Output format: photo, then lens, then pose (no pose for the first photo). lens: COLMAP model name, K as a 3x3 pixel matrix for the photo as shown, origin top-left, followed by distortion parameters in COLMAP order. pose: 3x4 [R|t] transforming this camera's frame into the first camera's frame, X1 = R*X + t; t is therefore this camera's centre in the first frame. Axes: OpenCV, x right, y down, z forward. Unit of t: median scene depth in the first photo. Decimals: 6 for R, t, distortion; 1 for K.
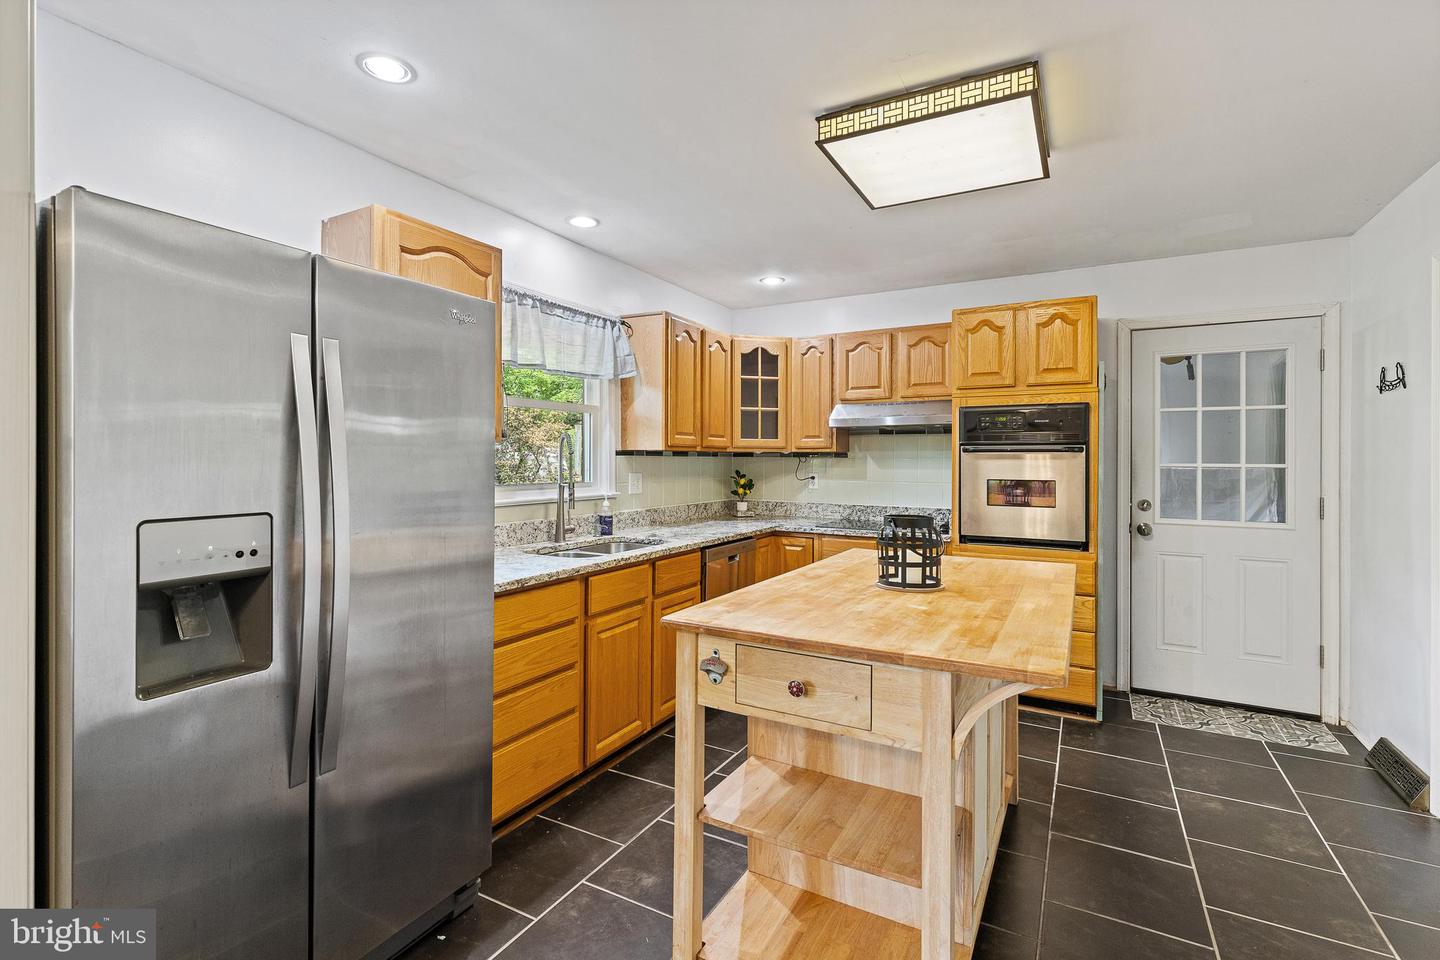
lens RADIAL K [[664.3, 0, 726.7], [0, 664.3, 459.7], [0, 0, 1]] dist [0.004169, 0.001357]
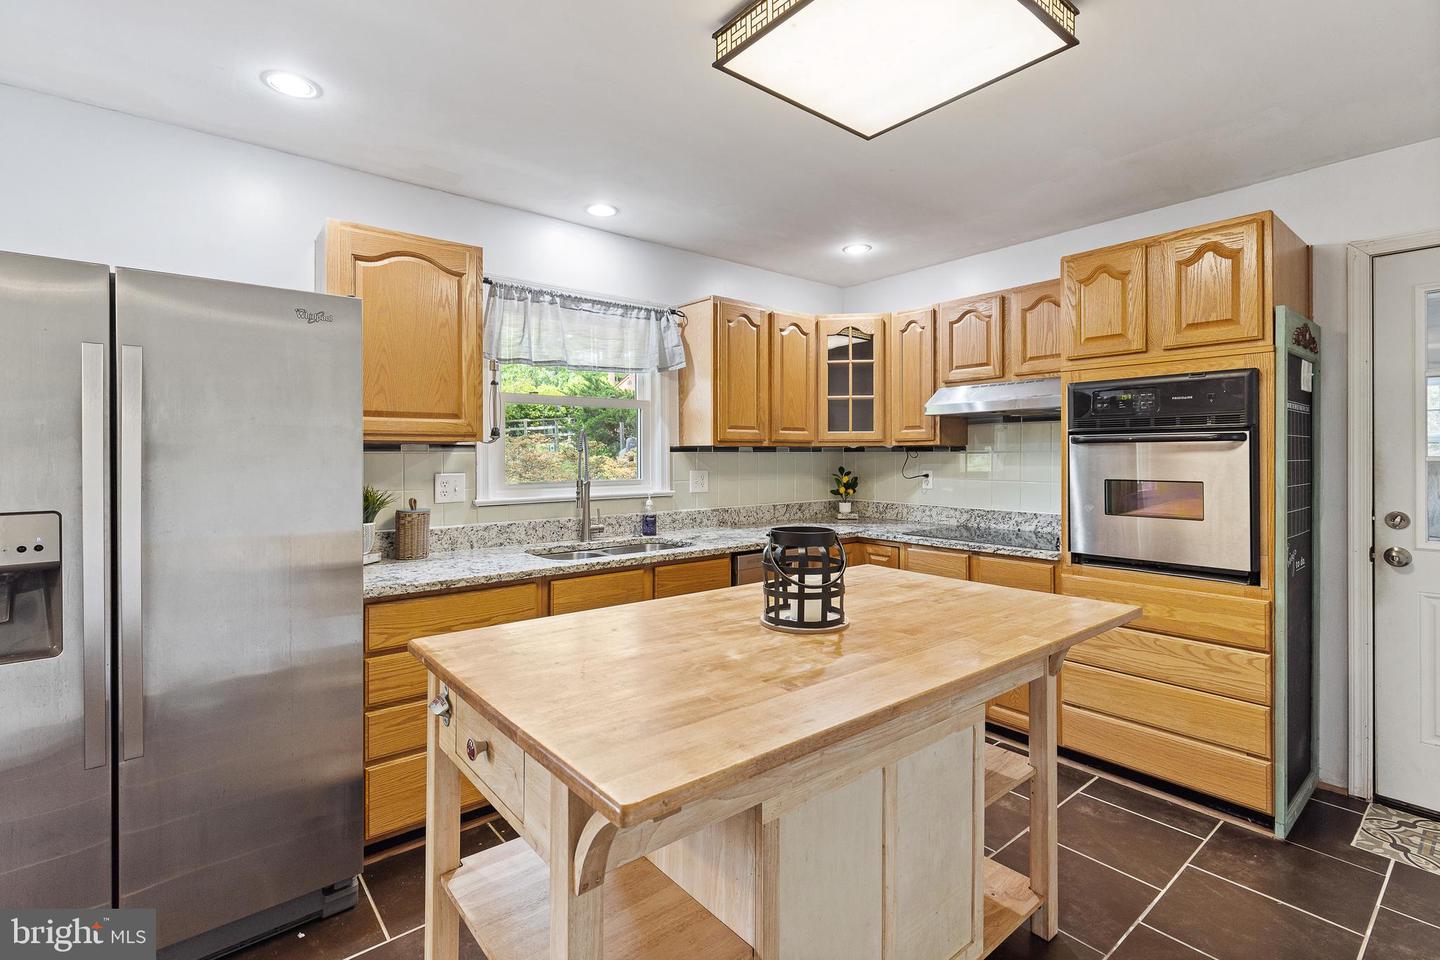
lens RADIAL K [[664.3, 0, 724.7], [0, 664.3, 456.7], [0, 0, 1]] dist [0.004169, 0.001357]
pose [[0.929528, -0.006964, -0.368685, 0.270904], [0.007919, 0.999968, 0.001077, -0.000283], [0.368666, -0.003920, 0.929554, 0.152046]]
